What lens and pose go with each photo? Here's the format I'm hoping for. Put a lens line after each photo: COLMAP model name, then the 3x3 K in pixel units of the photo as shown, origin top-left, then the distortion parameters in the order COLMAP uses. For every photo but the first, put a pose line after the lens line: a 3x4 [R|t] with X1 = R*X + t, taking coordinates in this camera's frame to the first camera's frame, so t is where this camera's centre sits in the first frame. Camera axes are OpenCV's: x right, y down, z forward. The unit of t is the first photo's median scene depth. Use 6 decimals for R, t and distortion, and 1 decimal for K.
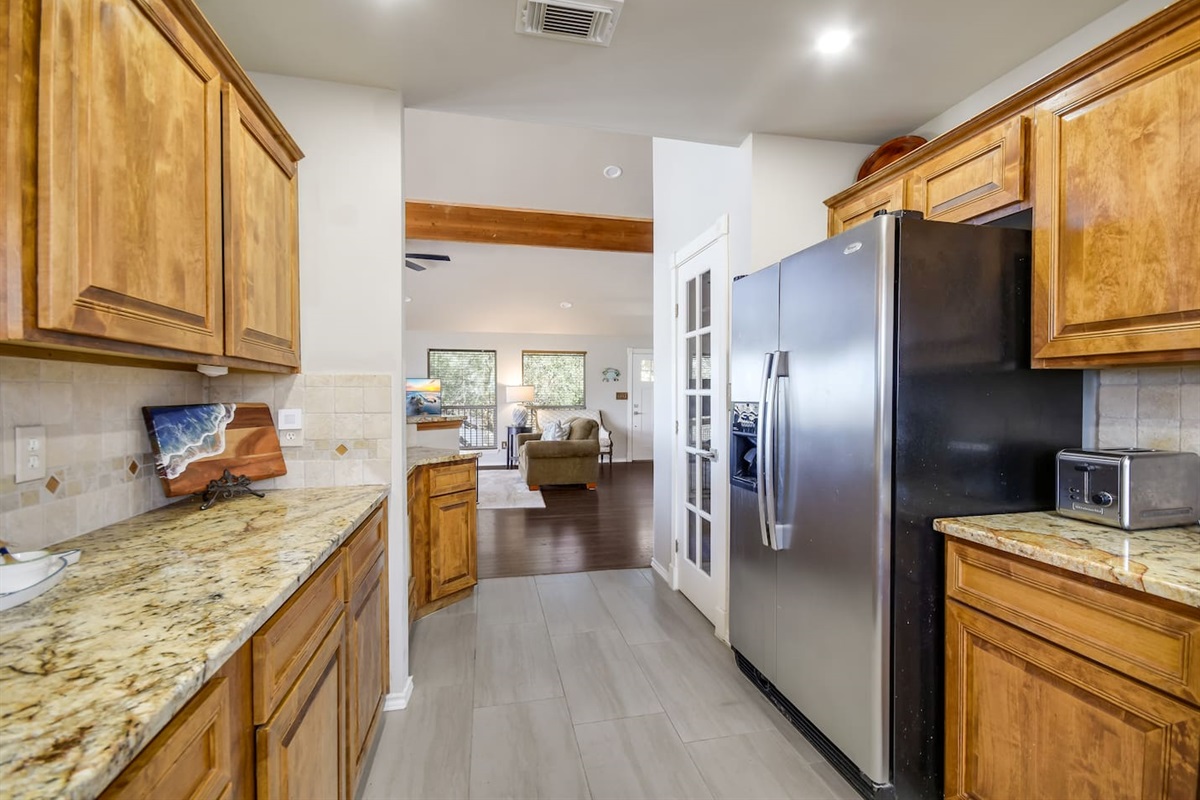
lens RADIAL K [[549.7, 0, 603.6], [0, 549.7, 399.1], [0, 0, 1]] dist [0.000565, -0.000114]
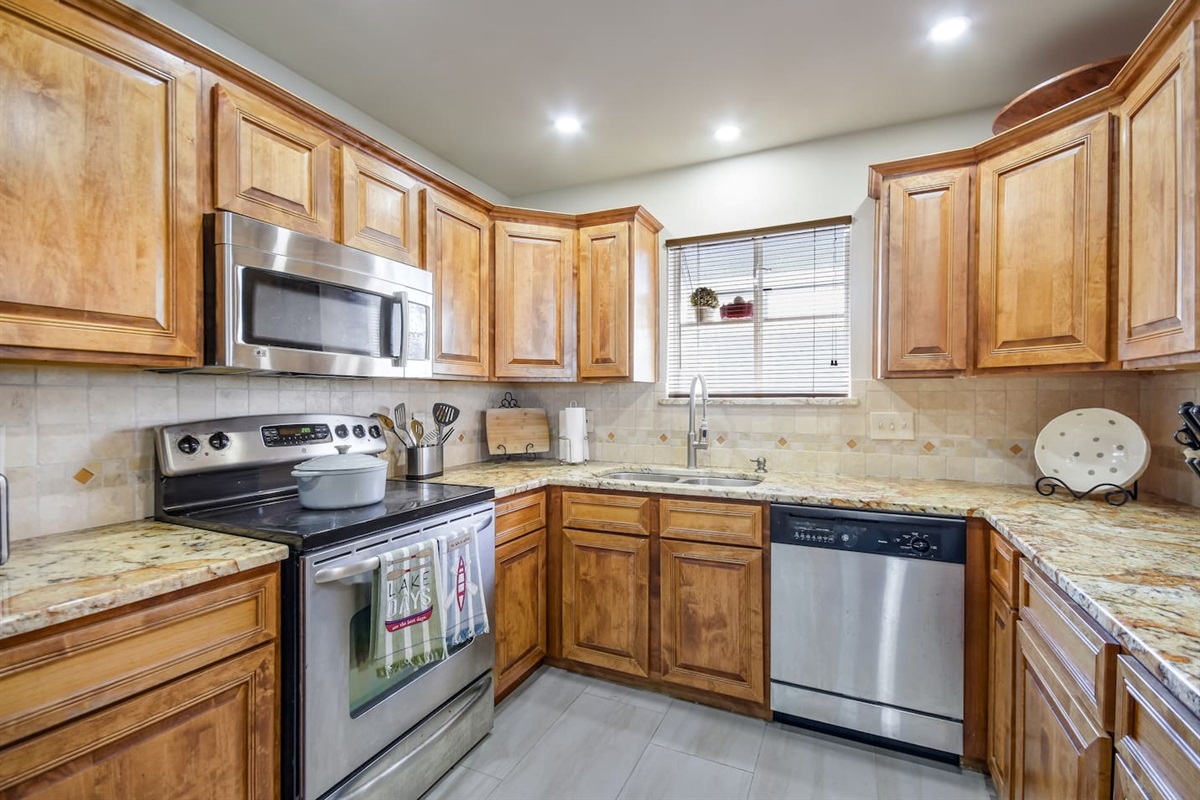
lens RADIAL K [[549.7, 0, 601.9], [0, 549.7, 403.8], [0, 0, 1]] dist [0.000565, -0.000114]
pose [[-0.790220, -0.005969, 0.612794, -0.243519], [0.003890, 0.999884, 0.014757, -0.007252], [-0.612811, 0.014045, -0.790105, 1.183602]]
